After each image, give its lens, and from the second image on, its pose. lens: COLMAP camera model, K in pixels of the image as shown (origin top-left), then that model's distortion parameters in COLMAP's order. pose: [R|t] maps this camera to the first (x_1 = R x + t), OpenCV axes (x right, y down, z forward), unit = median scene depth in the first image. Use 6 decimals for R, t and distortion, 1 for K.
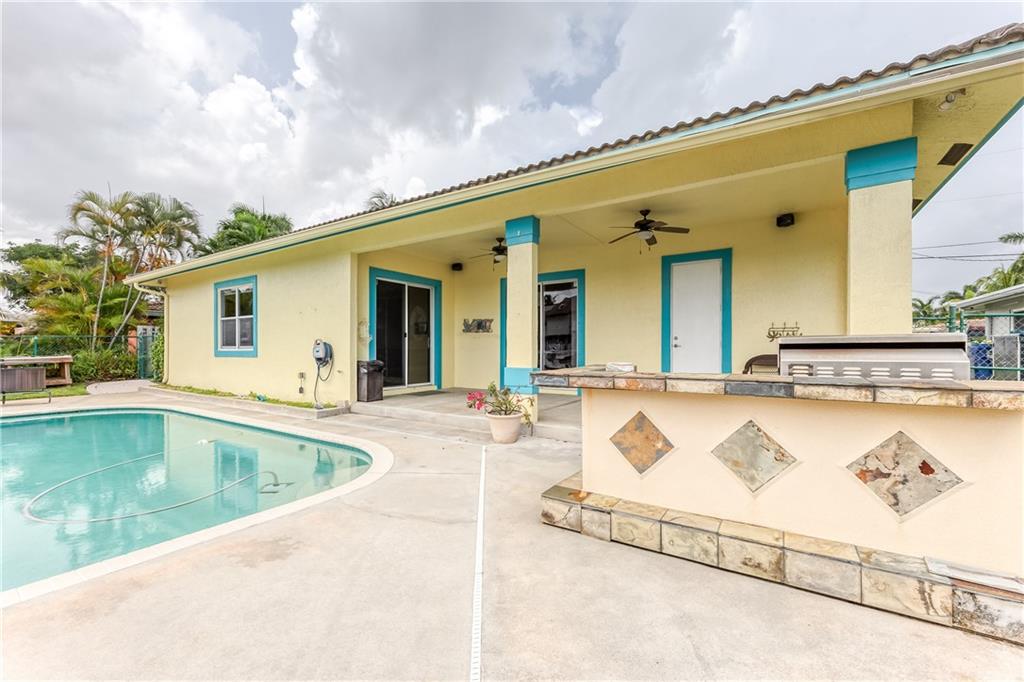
lens RADIAL K [[415.2, 0, 509.5], [0, 415.2, 354.3], [0, 0, 1]] dist [0.003867, 0.000203]
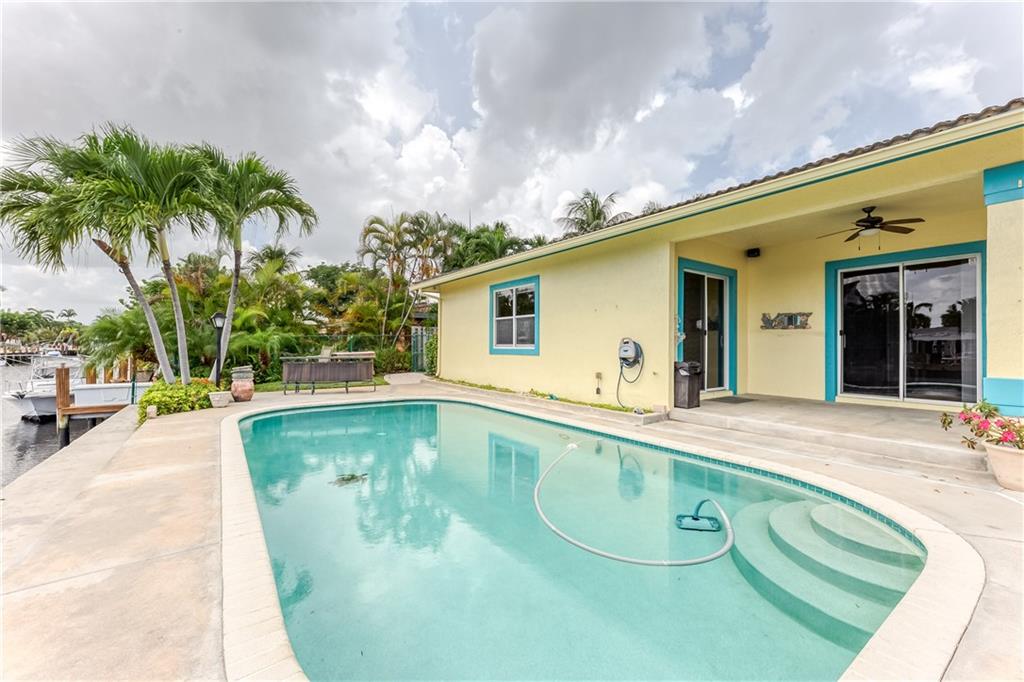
lens RADIAL K [[415.2, 0, 514.1], [0, 415.2, 342.9], [0, 0, 1]] dist [0.003867, 0.000203]
pose [[0.932842, 0.002502, -0.360277, -0.288088], [-0.010272, 0.999754, -0.019655, -0.003008], [0.360139, 0.022036, 0.932638, 0.030973]]
